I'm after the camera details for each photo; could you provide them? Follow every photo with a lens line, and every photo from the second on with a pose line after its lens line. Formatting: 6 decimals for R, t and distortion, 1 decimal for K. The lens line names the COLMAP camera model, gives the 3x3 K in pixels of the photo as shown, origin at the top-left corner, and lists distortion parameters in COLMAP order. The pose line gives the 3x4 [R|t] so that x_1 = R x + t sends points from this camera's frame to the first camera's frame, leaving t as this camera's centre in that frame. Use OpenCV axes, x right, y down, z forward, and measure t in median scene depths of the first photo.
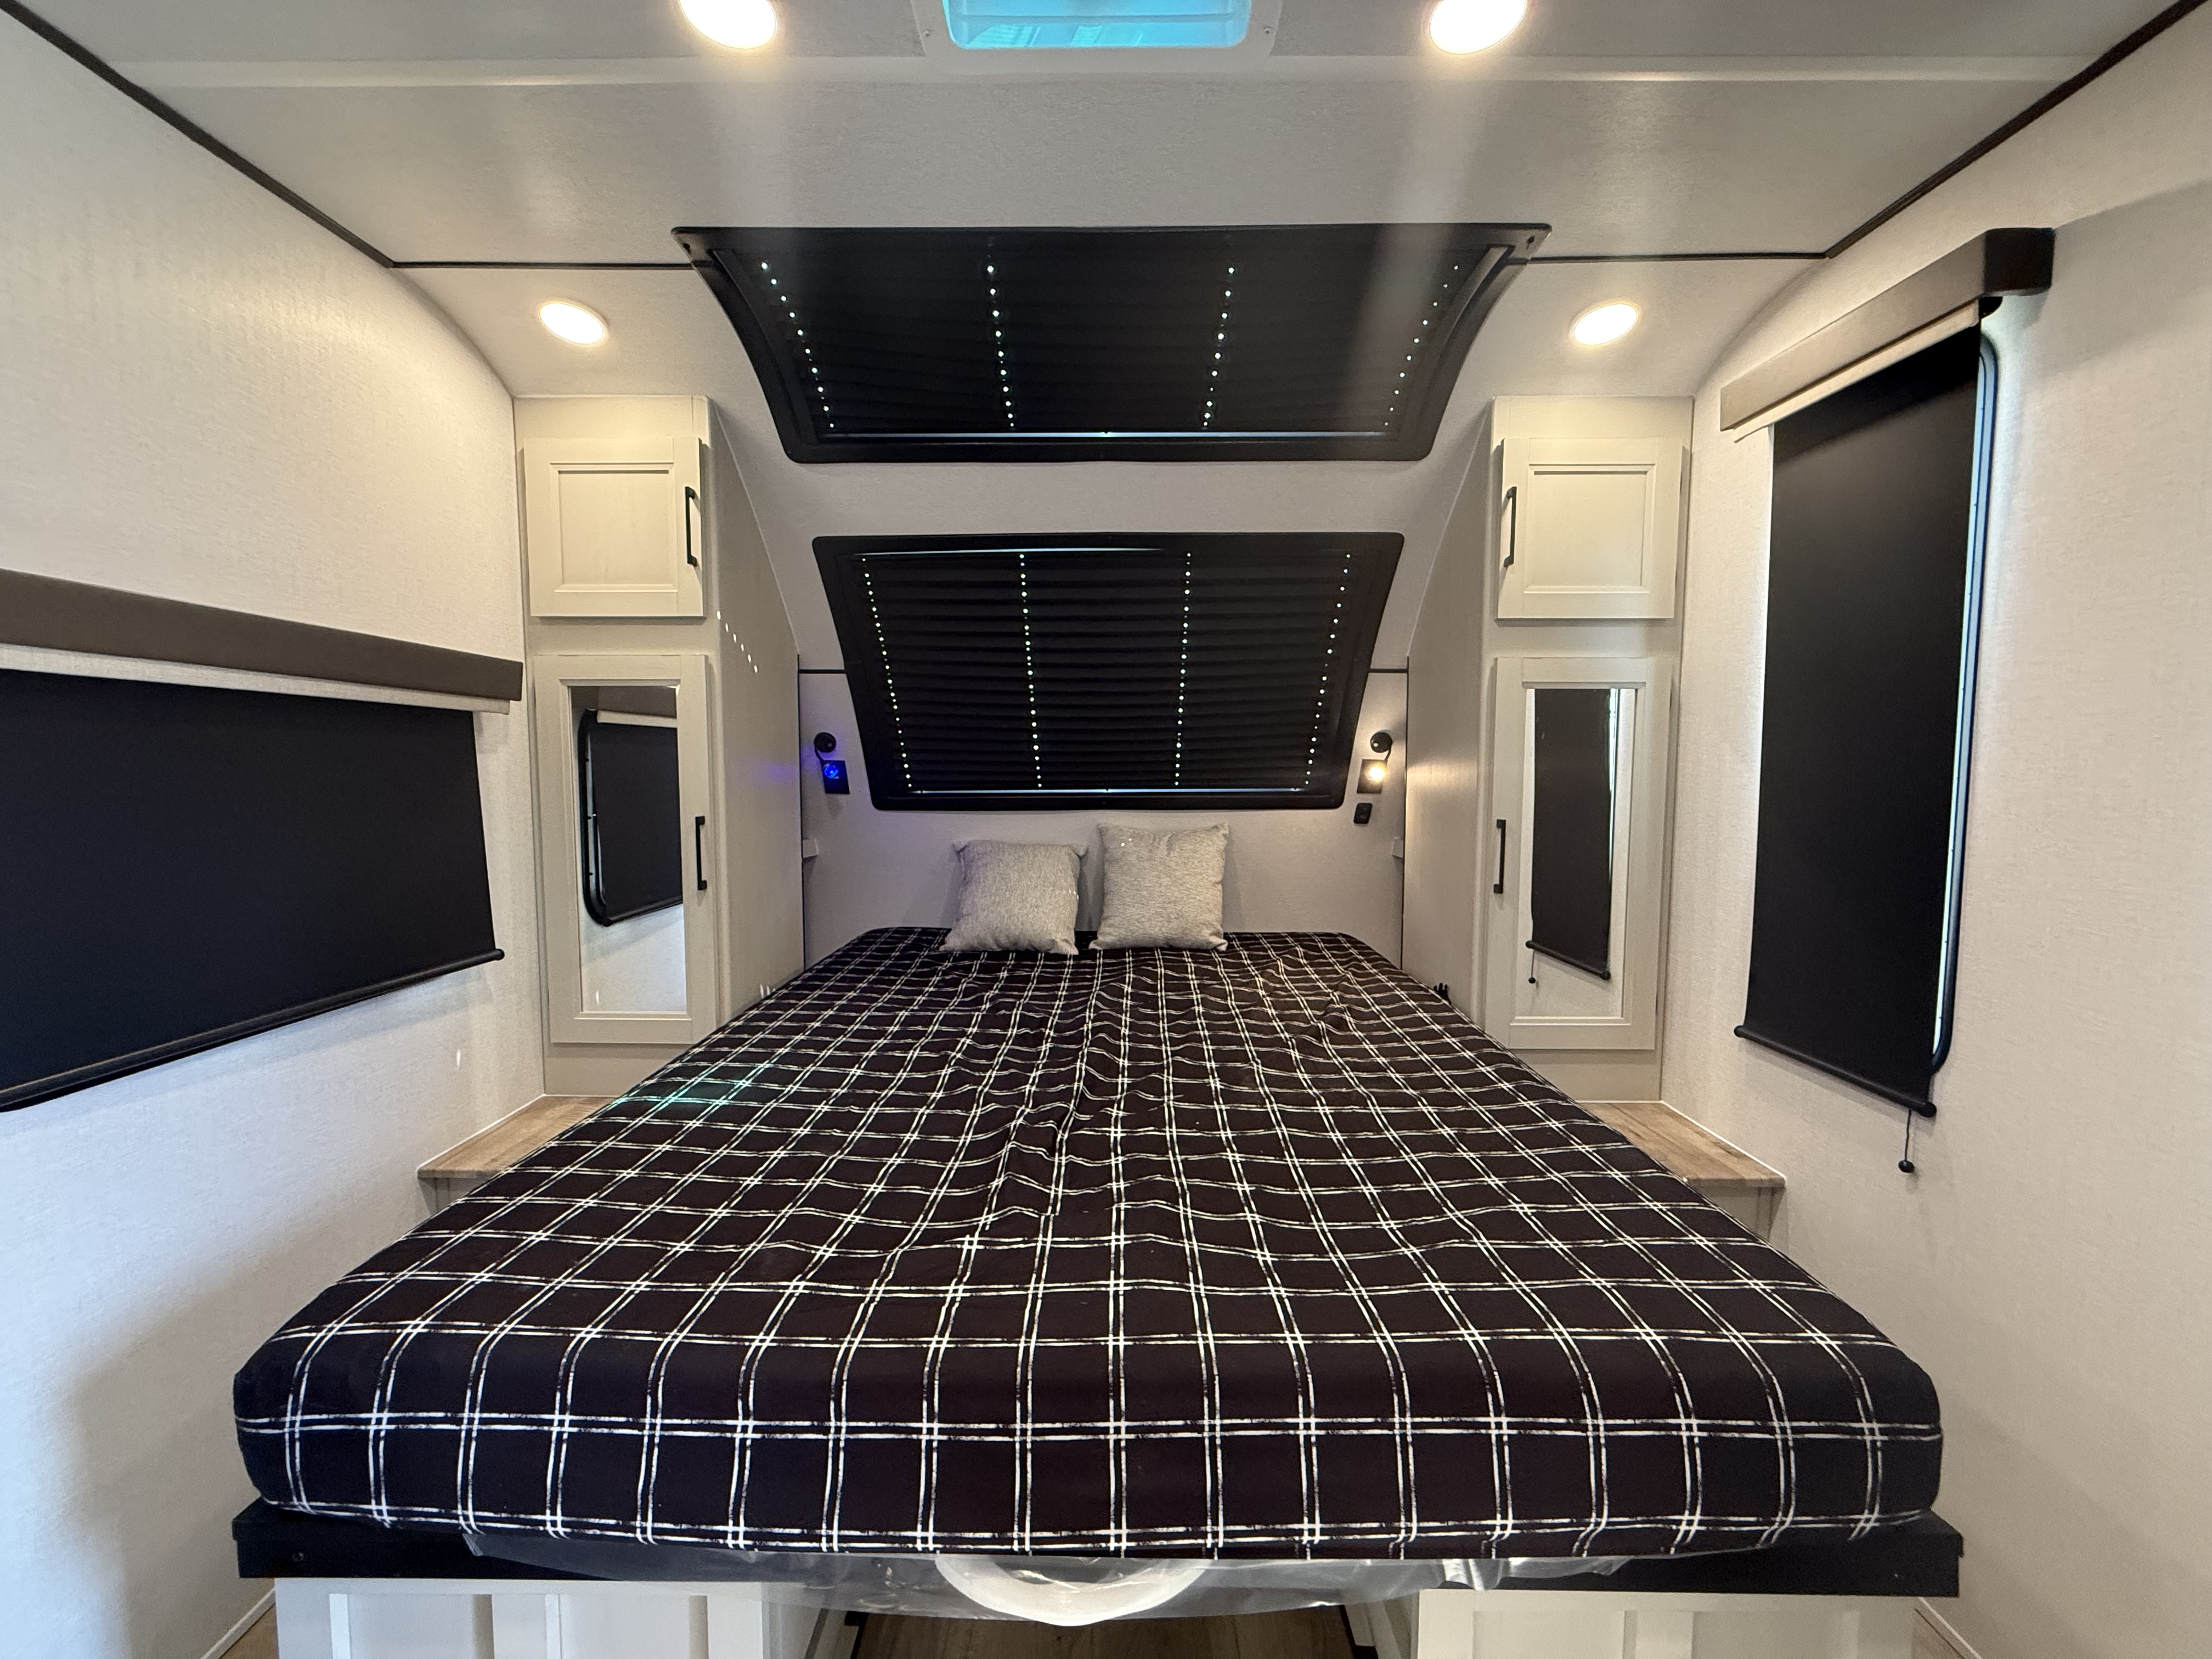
lens RADIAL K [[878.8, 0, 1099.1], [0, 878.8, 825.1], [0, 0, 1]] dist [-0.000928, 0.000220]
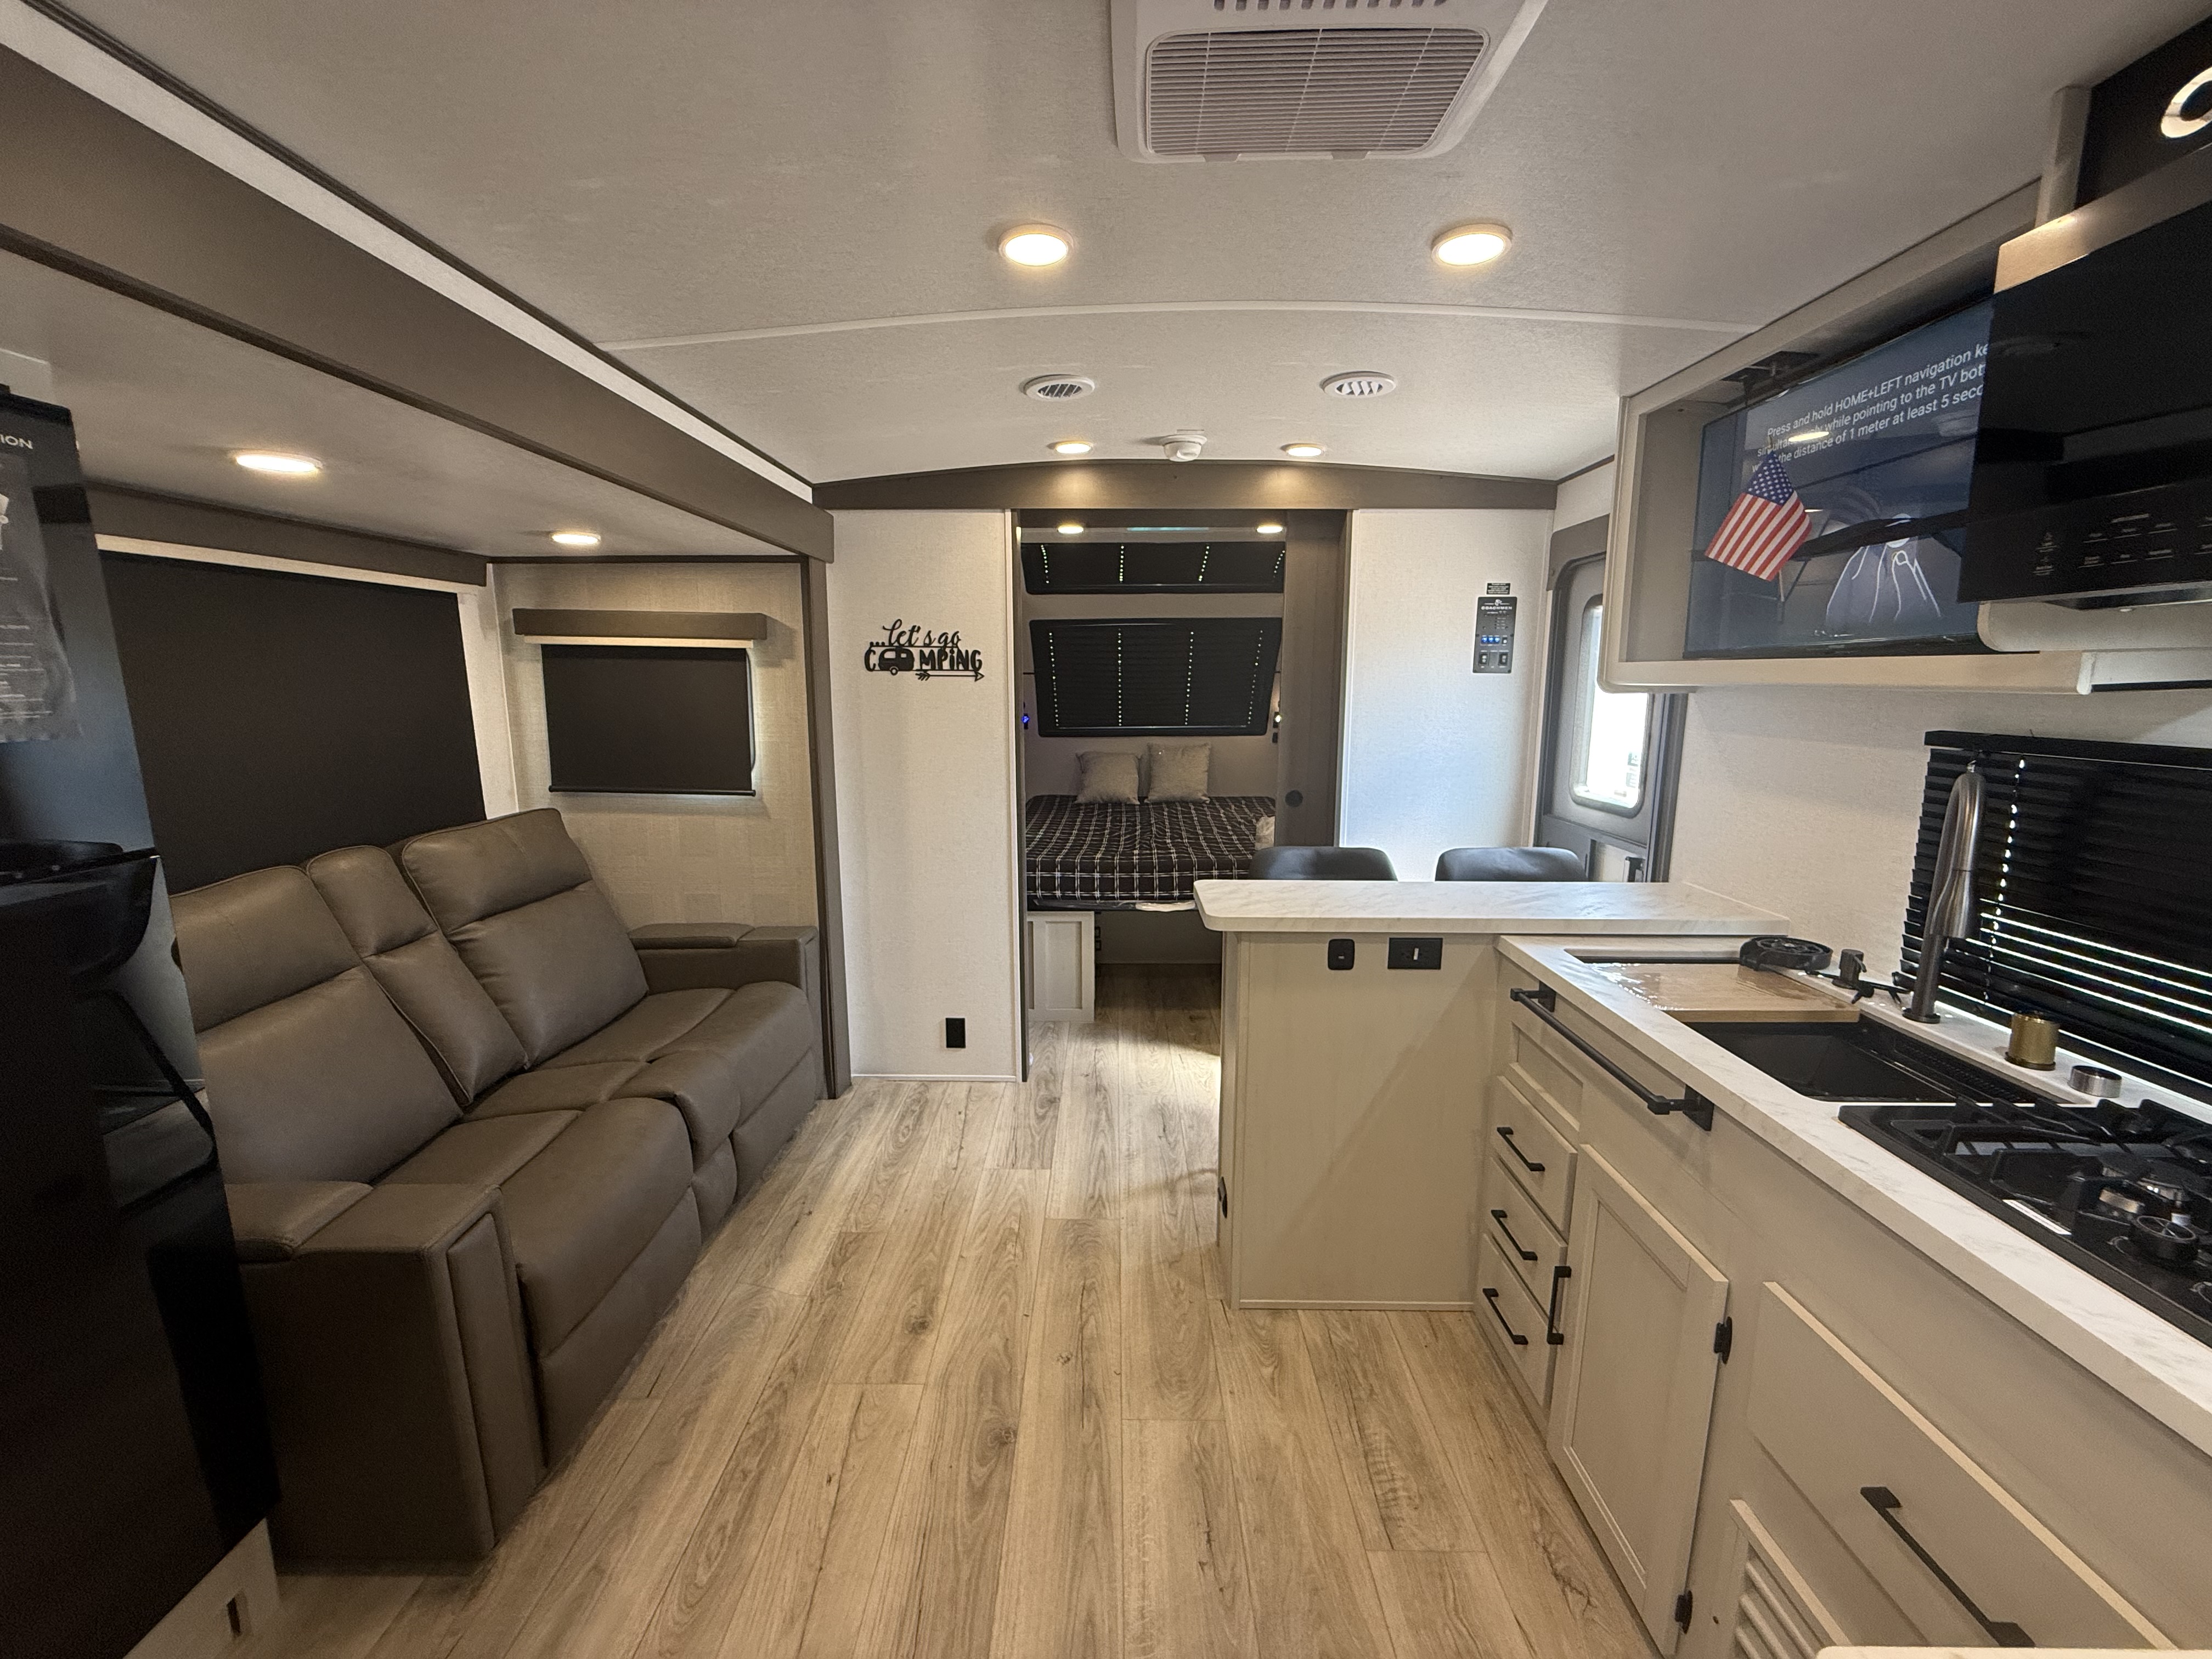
lens RADIAL K [[878.8, 0, 1108.1], [0, 878.8, 828.9], [0, 0, 1]] dist [-0.000928, 0.000220]
pose [[0.999963, -0.007785, 0.003589, -0.111472], [0.007380, 0.994795, 0.101625, -0.012417], [-0.004361, -0.101595, 0.994816, -1.149752]]
